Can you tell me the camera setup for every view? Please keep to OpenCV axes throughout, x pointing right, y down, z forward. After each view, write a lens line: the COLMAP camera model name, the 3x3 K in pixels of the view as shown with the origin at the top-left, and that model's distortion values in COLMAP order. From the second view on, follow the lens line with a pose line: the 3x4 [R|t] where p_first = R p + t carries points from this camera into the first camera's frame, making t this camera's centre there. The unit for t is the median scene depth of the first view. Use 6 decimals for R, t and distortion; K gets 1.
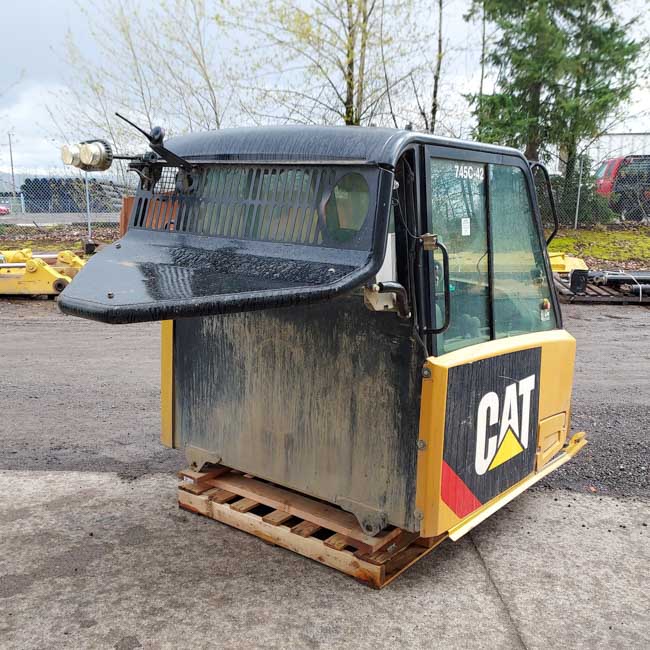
lens RADIAL K [[758.5, 0, 322.3], [0, 758.5, 349.2], [0, 0, 1]] dist [0.042251, -0.000370]
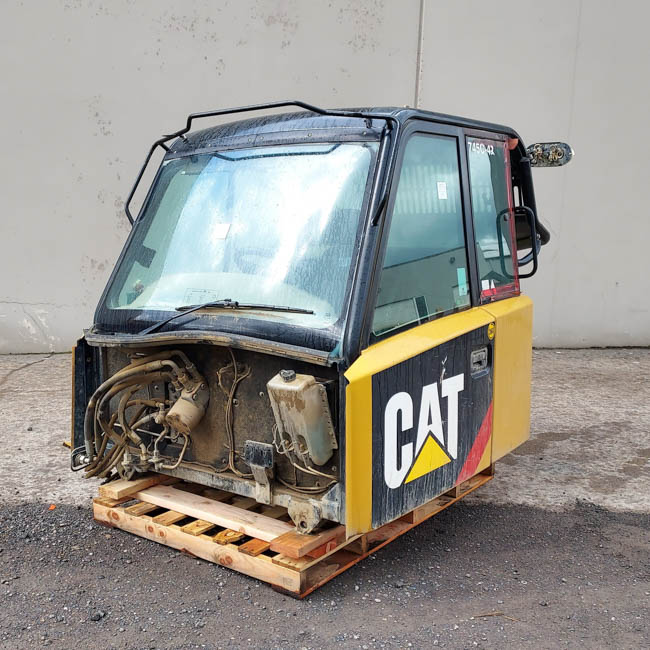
lens RADIAL K [[765.8, 0, 283.6], [0, 765.8, 318.0], [0, 0, 1]] dist [0.060298, -0.018888]
pose [[-0.999396, -0.028537, 0.019816, 0.100263], [-0.020217, 0.941552, 0.336259, -0.400210], [-0.028254, 0.335656, -0.941561, 2.199943]]
